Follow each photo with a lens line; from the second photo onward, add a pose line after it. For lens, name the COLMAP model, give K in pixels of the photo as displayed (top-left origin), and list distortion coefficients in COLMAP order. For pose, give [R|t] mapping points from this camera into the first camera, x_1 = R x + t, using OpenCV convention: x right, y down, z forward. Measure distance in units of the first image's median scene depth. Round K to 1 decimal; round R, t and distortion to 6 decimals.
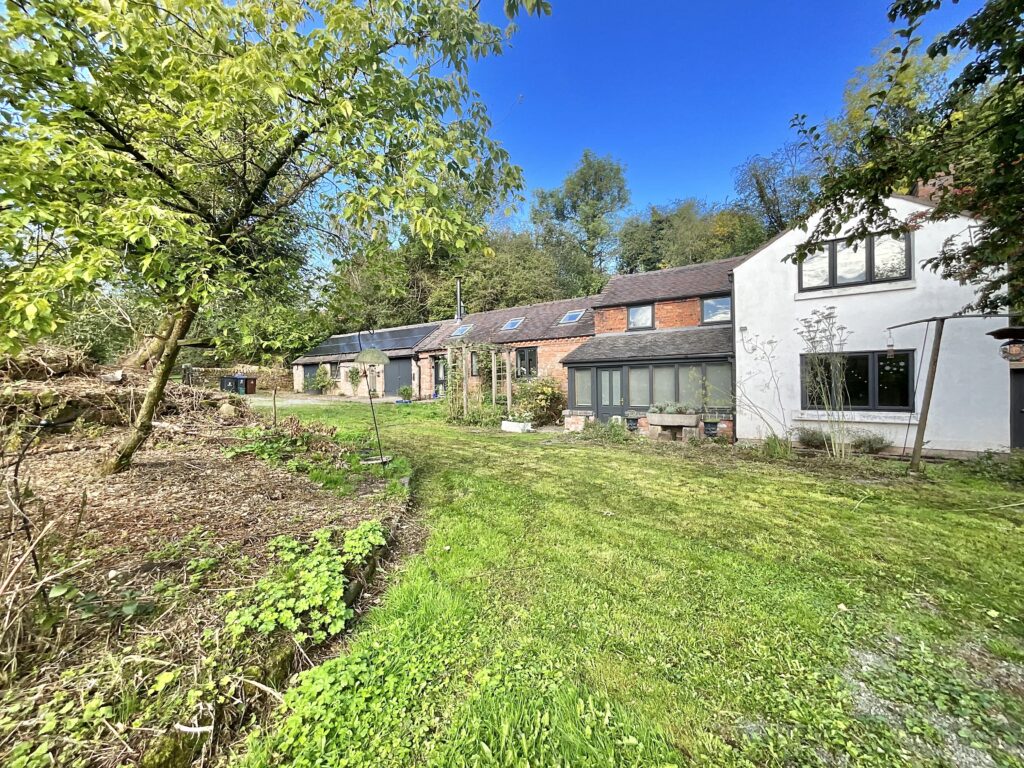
lens RADIAL K [[407.8, 0, 512.0], [0, 407.8, 384.0], [0, 0, 1]] dist [0.000643, -0.000031]
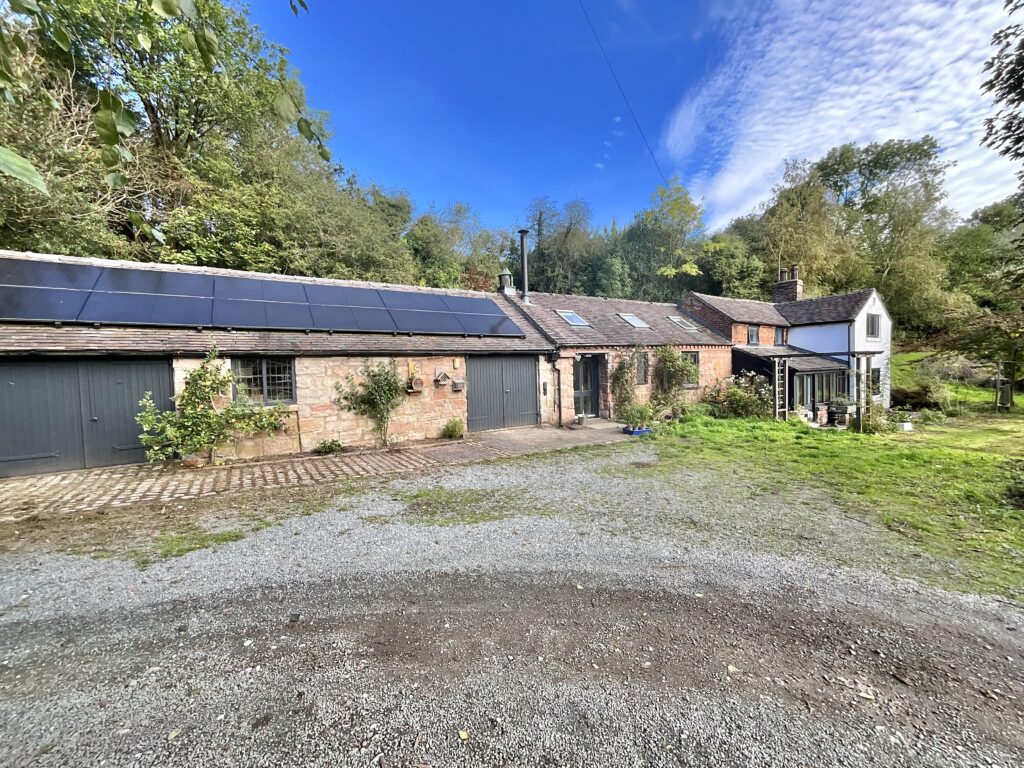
lens RADIAL K [[407.8, 0, 512.0], [0, 407.8, 384.0], [0, 0, 1]] dist [0.000643, -0.000031]
pose [[0.354735, -0.032988, 0.934385, -0.792597], [0.024931, 0.999356, 0.025817, -0.040284], [-0.934634, 0.014137, 0.355329, 0.843671]]
